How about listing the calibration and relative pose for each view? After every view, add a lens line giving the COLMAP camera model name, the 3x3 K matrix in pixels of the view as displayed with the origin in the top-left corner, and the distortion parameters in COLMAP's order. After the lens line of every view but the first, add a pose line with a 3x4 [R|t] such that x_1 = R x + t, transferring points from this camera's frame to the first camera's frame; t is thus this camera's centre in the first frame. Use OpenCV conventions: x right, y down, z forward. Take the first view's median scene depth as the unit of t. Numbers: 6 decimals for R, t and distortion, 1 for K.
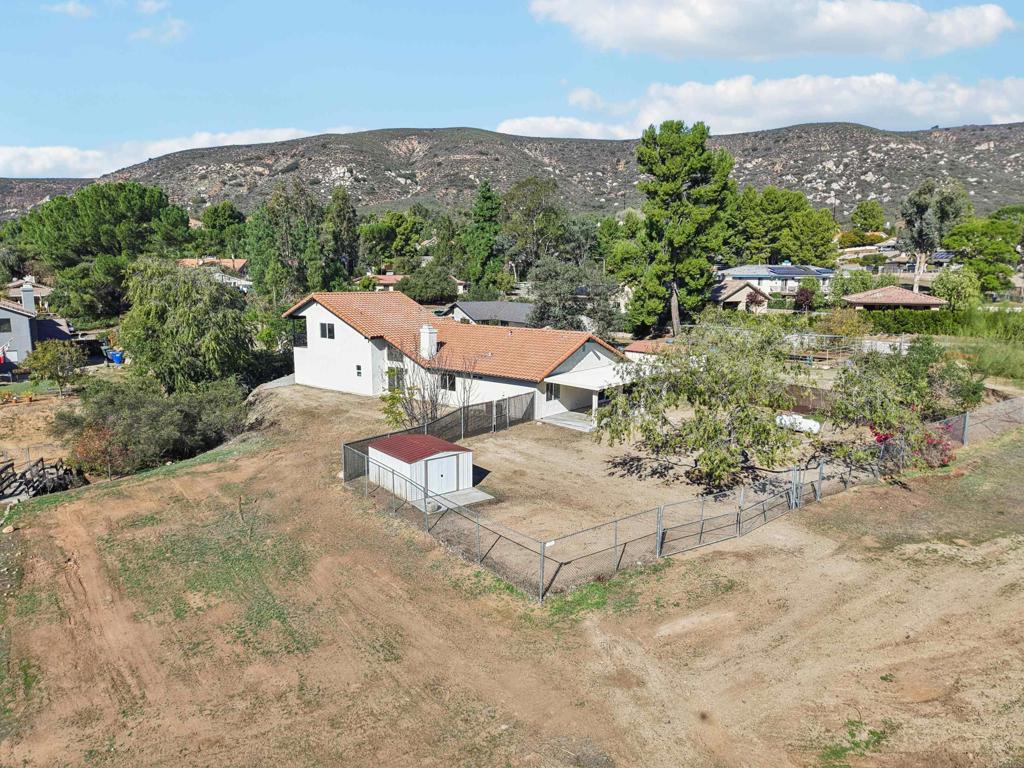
lens RADIAL K [[711.1, 0, 512.0], [0, 711.1, 384.0], [0, 0, 1]] dist [0.002681, 0.002118]
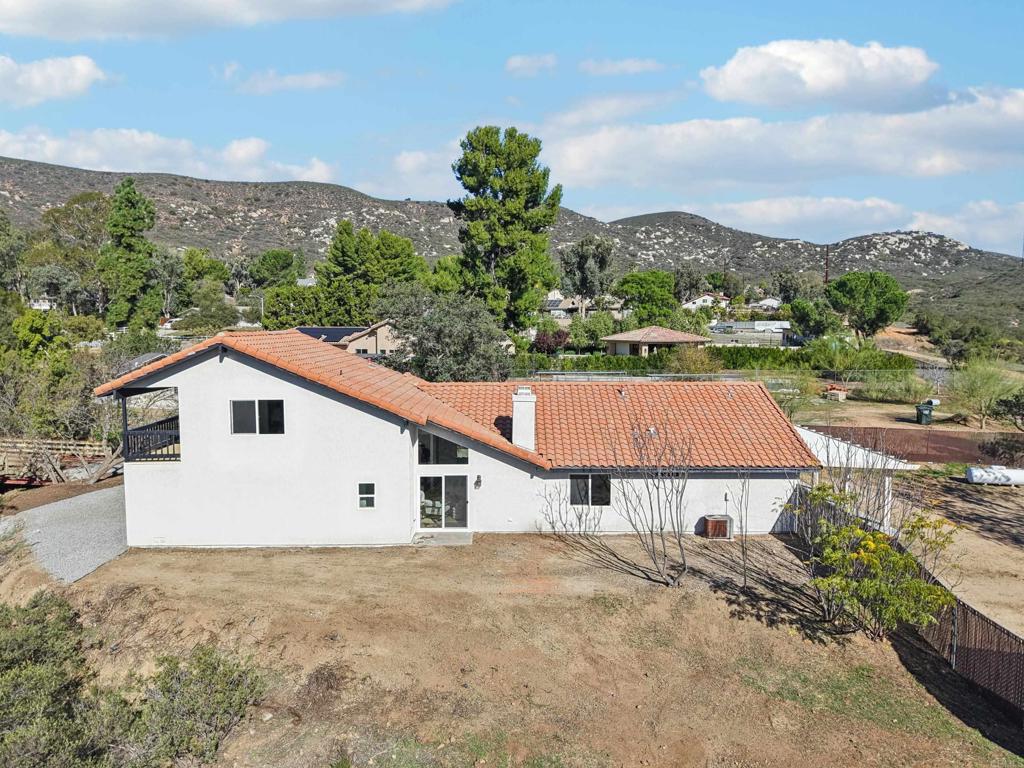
lens RADIAL K [[692.9, 0, 512.0], [0, 692.9, 384.0], [0, 0, 1]] dist [-0.022368, 0.000108]
pose [[0.736122, -0.056165, 0.674514, -0.064409], [0.103592, 0.994159, -0.030273, -0.009759], [-0.668874, 0.092159, 0.737641, 0.086065]]
